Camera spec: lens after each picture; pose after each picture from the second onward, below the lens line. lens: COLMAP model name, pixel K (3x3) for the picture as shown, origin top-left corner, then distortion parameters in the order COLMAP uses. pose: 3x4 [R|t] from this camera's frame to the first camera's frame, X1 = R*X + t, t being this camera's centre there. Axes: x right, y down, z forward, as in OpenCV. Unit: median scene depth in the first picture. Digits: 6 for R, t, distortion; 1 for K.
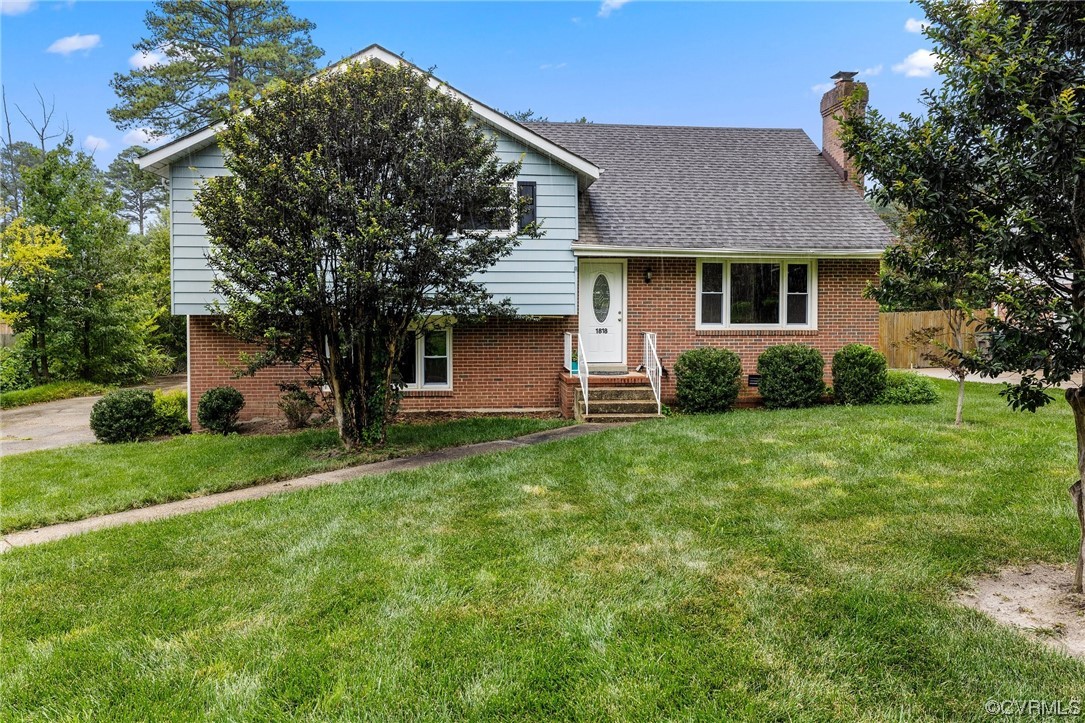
lens RADIAL K [[1318.0, 0, 542.5], [0, 1318.0, 361.5], [0, 0, 1]] dist [-0.008029, -0.002772]
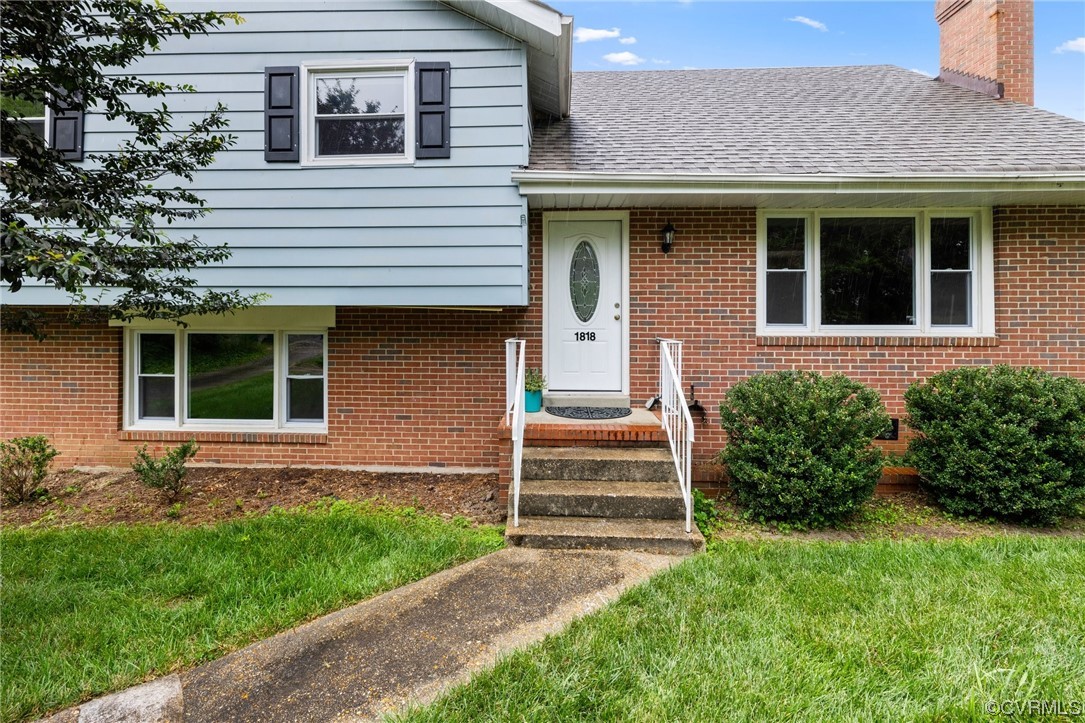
lens RADIAL K [[447.8, 0, 539.6], [0, 447.8, 329.3], [0, 0, 1]] dist [-0.001596, -0.000127]
pose [[0.972664, -0.000333, -0.232218, 0.072160], [-0.011517, 0.998699, -0.049674, -0.016356], [0.231932, 0.050990, 0.971395, 0.808768]]
